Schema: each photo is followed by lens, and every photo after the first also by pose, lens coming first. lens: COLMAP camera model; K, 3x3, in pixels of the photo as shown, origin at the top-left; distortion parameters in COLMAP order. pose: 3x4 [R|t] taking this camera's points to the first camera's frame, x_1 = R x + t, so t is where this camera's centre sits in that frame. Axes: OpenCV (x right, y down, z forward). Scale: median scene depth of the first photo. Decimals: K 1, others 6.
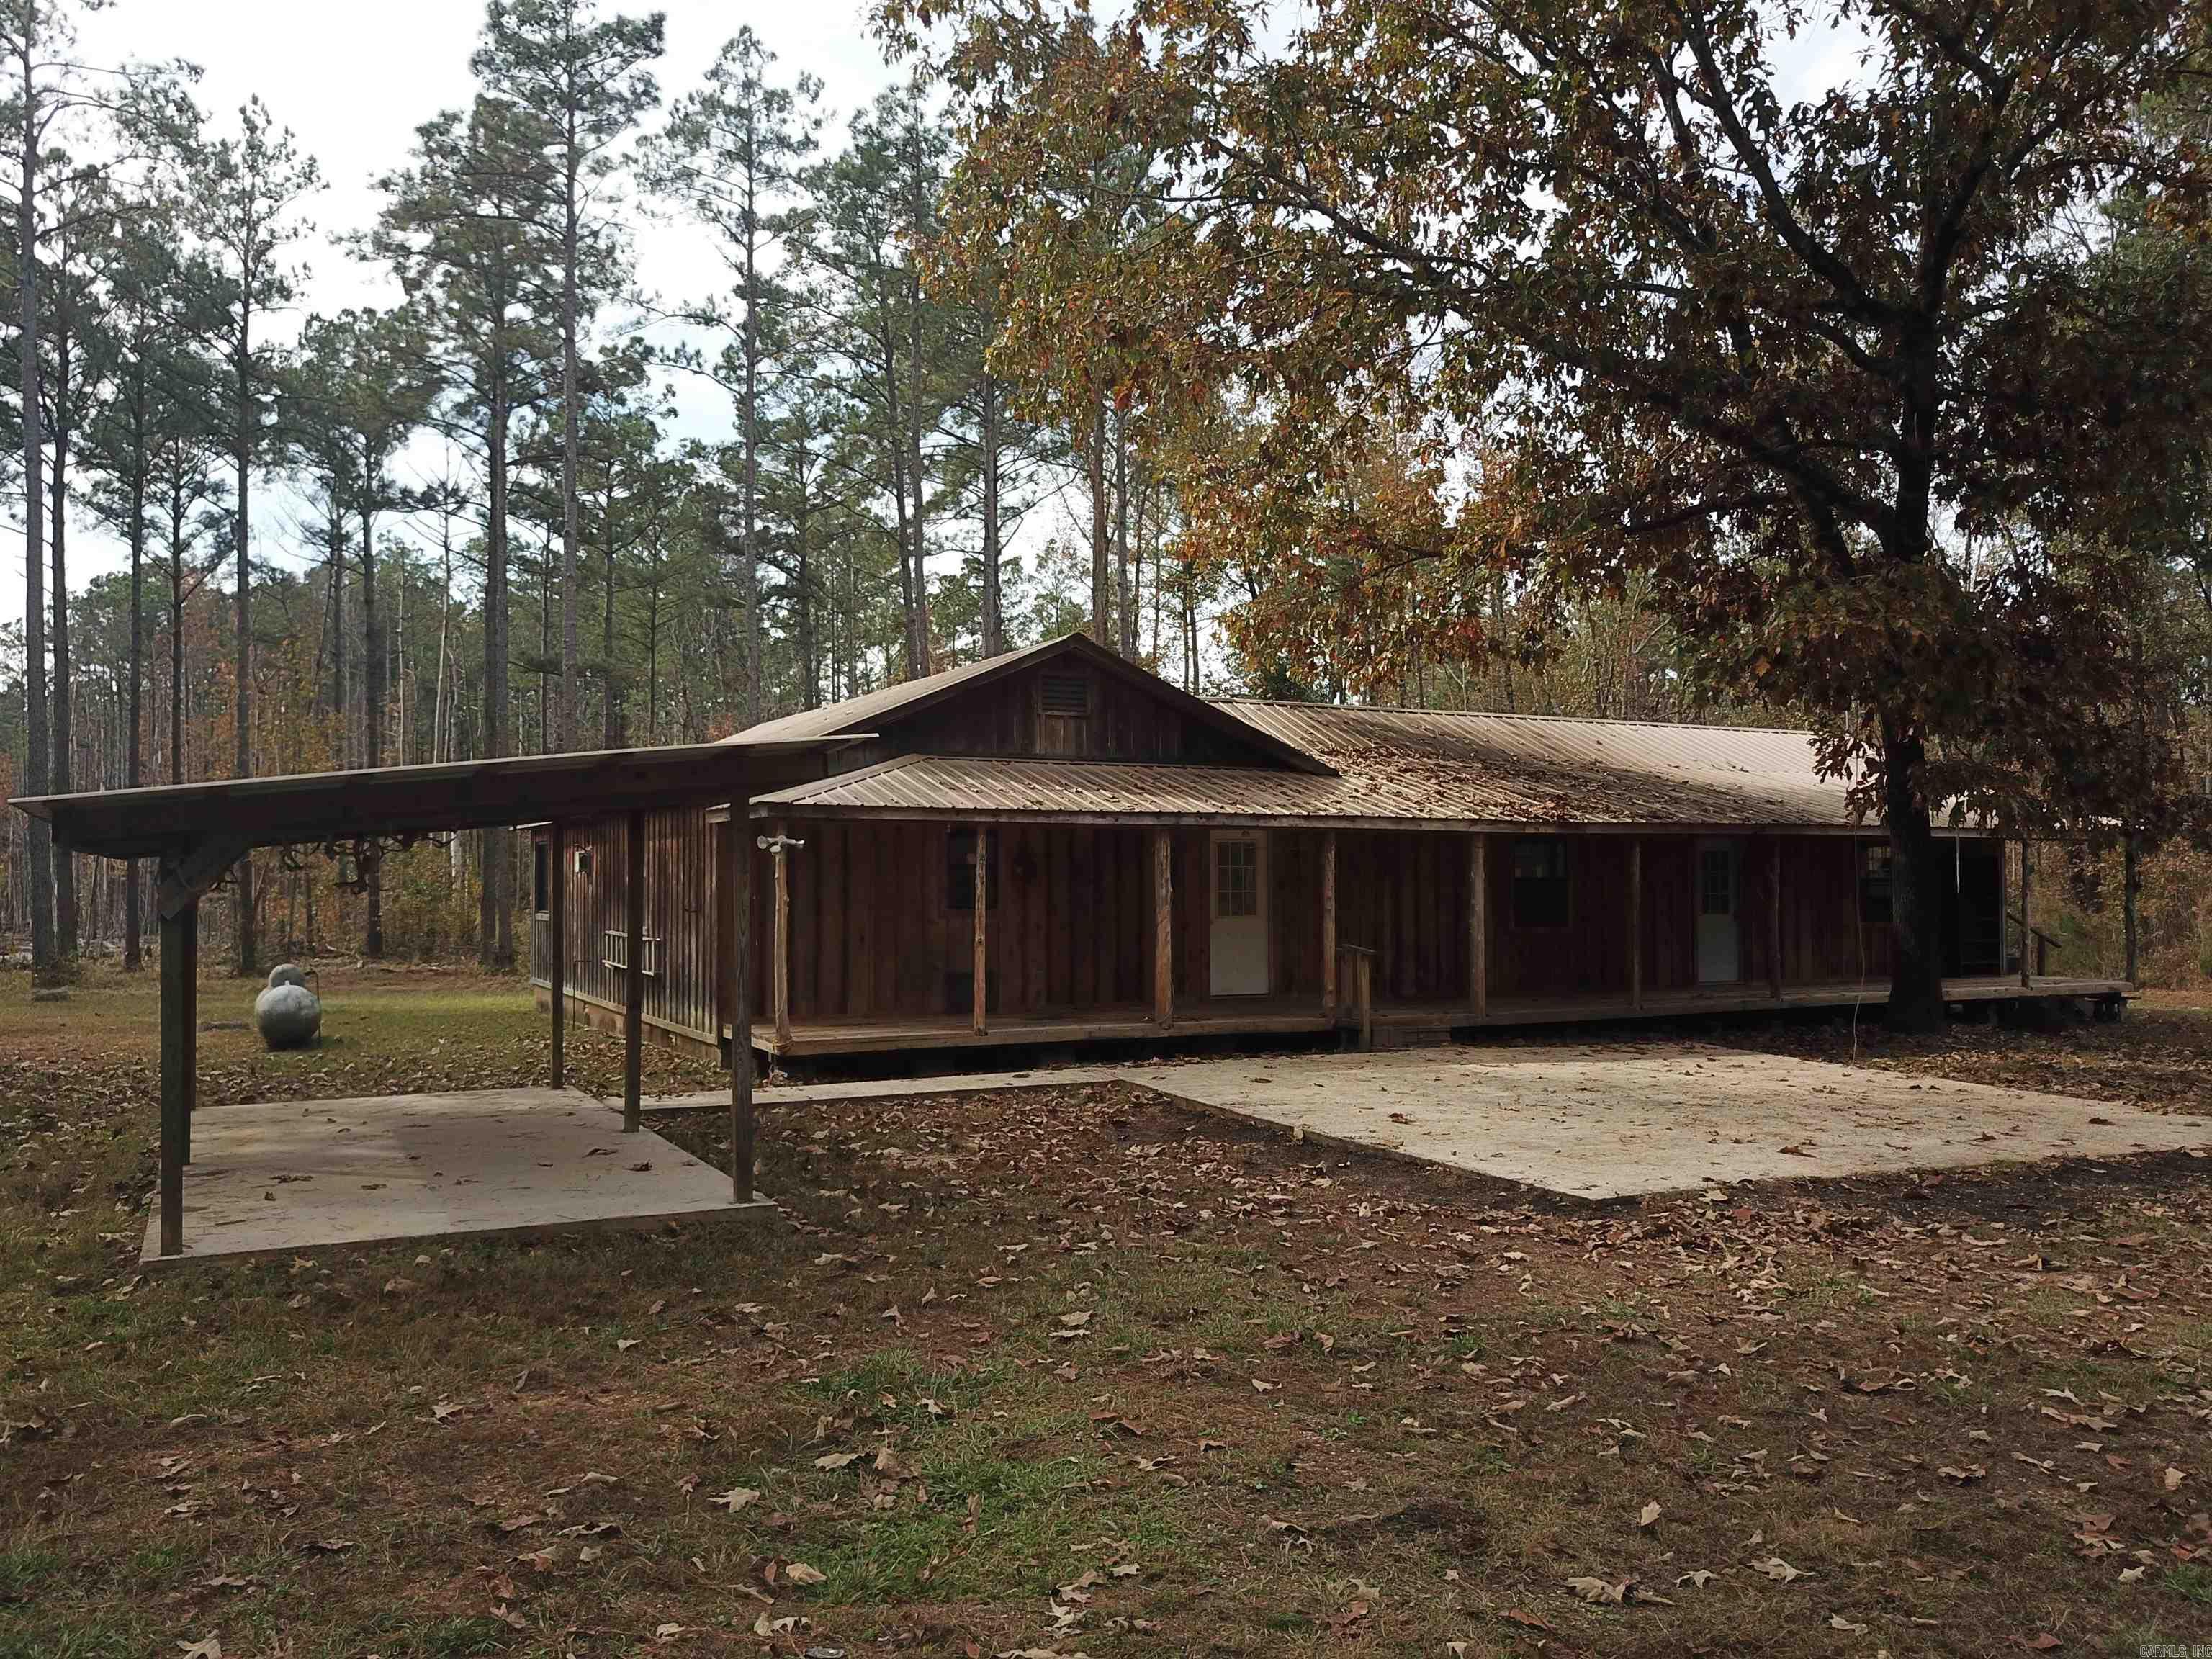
lens RADIAL K [[1672.6, 0, 1106.0], [0, 1672.6, 829.5], [0, 0, 1]] dist [-0.004340, -0.002037]
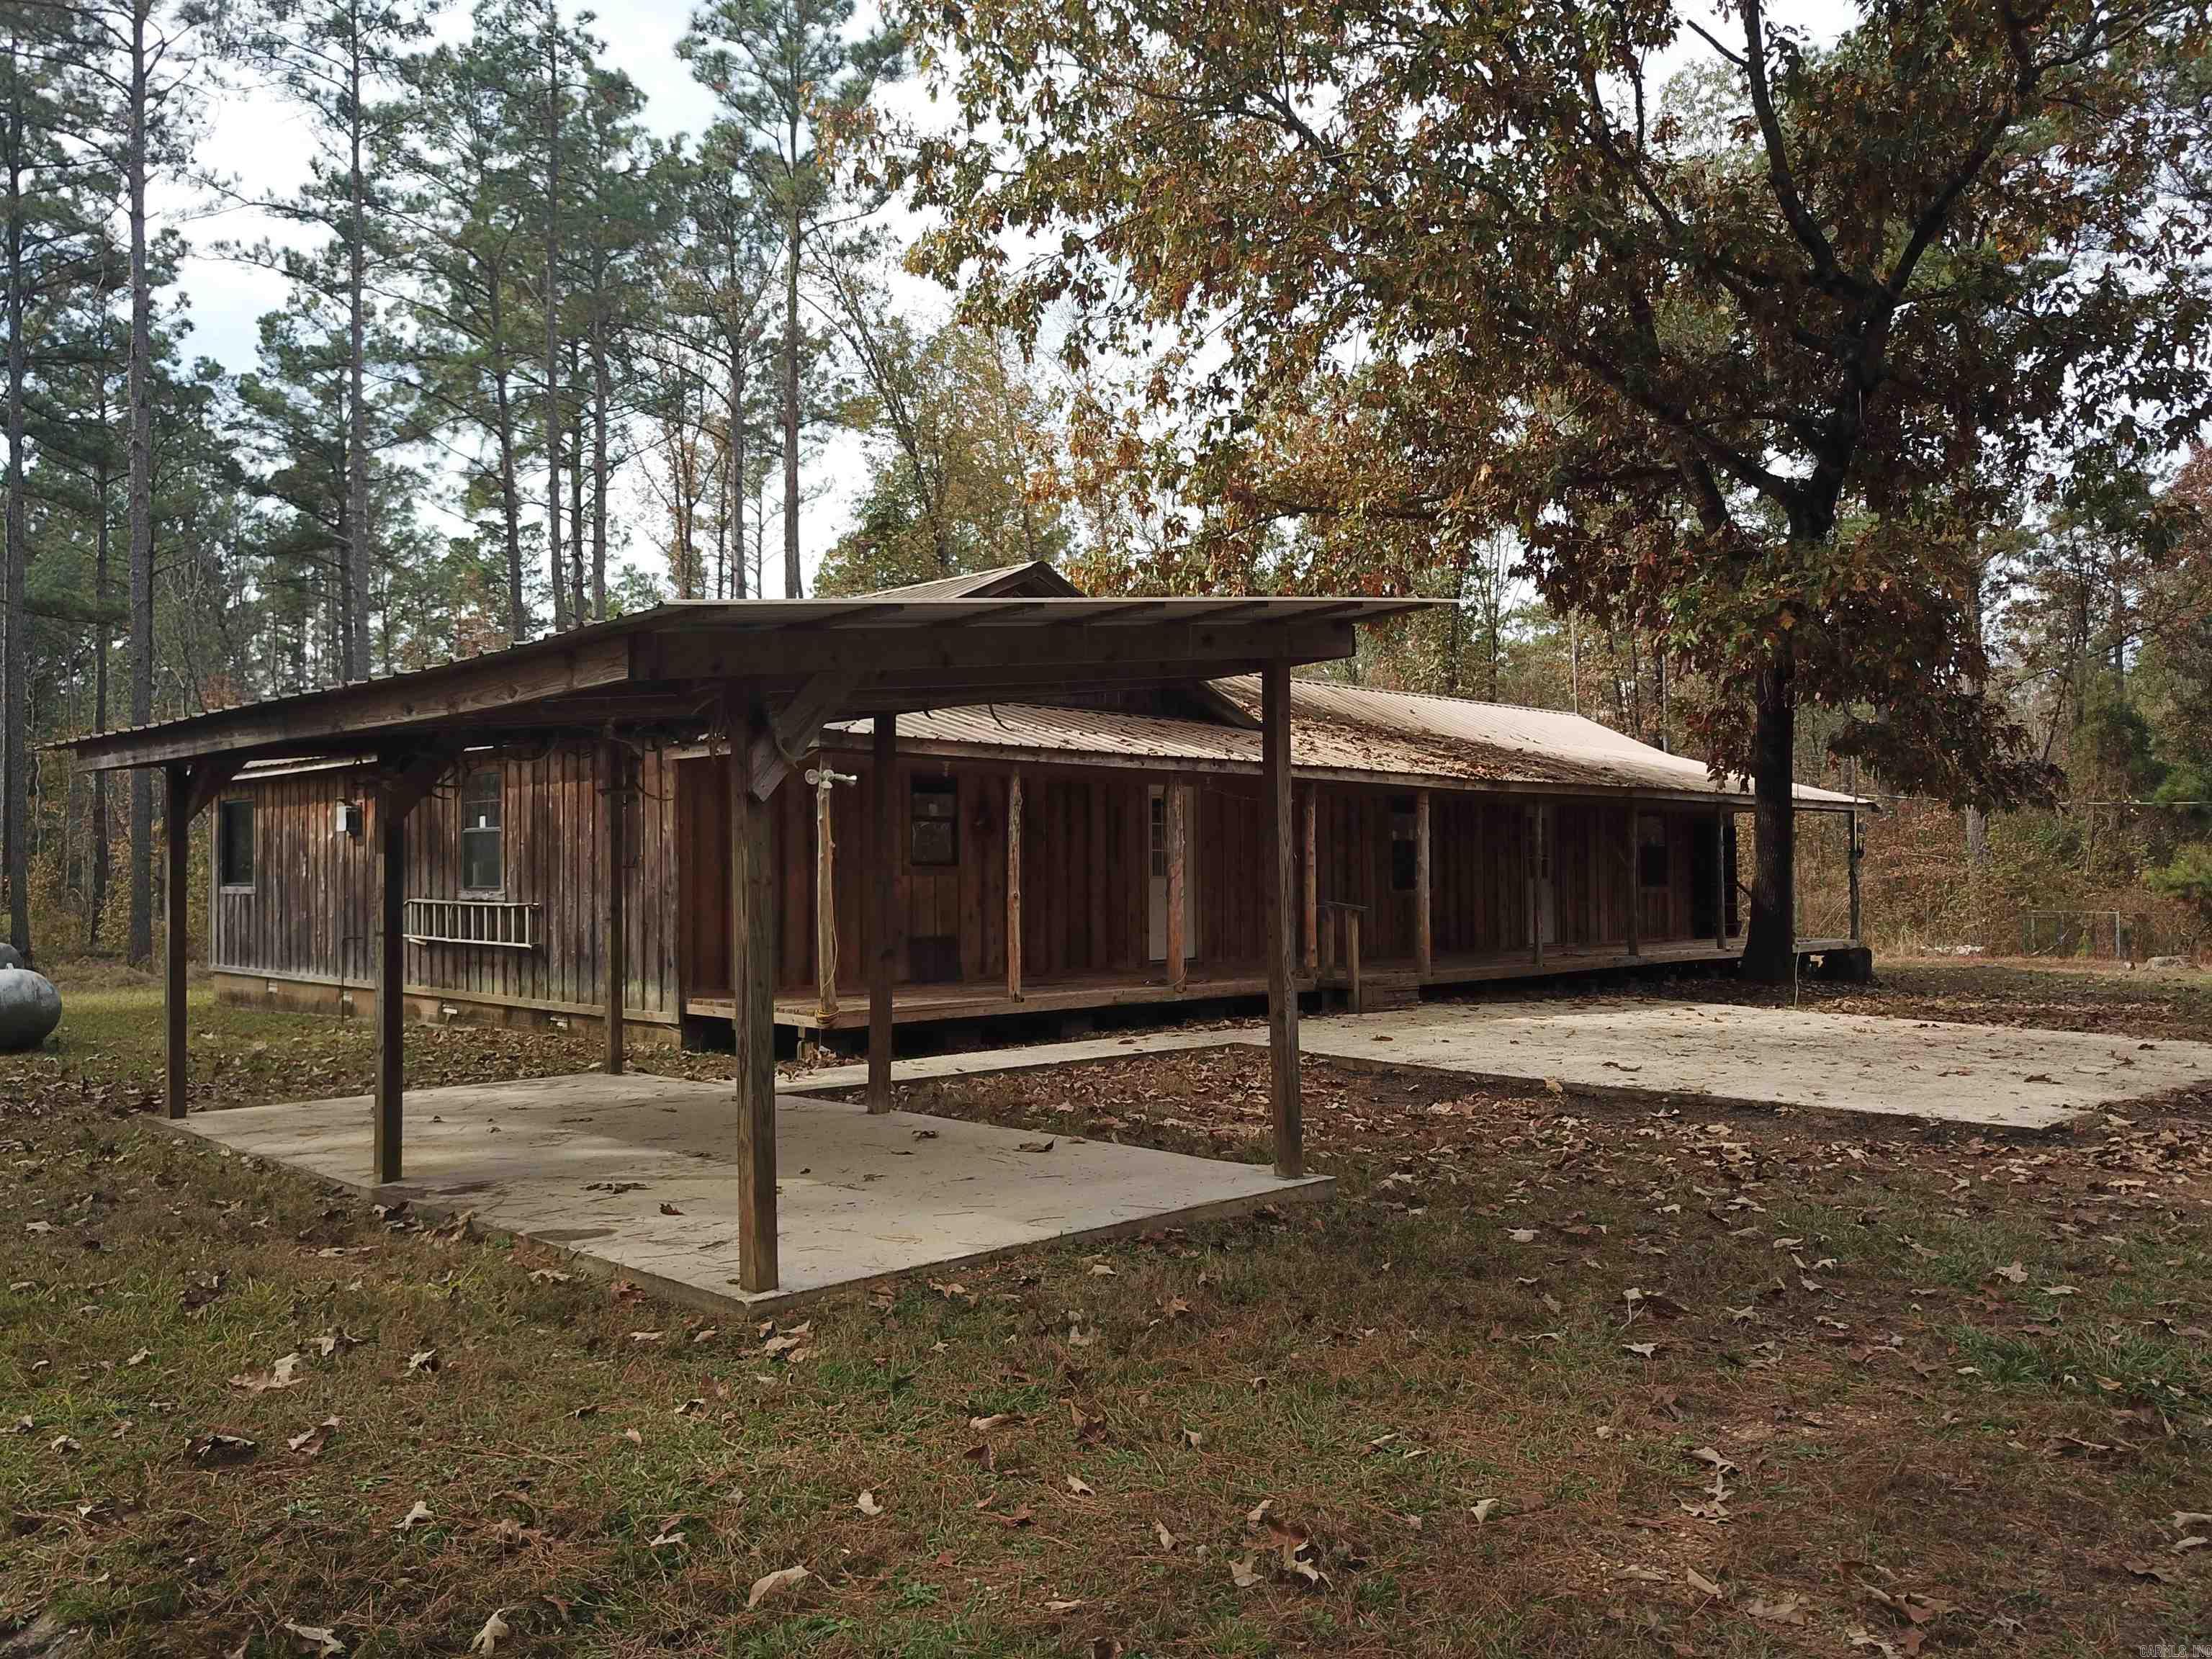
lens RADIAL K [[1684.0, 0, 1106.0], [0, 1684.0, 829.5], [0, 0, 1]] dist [-0.040066, 0.051511]
pose [[0.953943, 0.004547, 0.299954, -0.098035], [-0.005857, 0.999977, 0.003471, 0.009266], [-0.299931, -0.005068, 0.953947, 0.045564]]
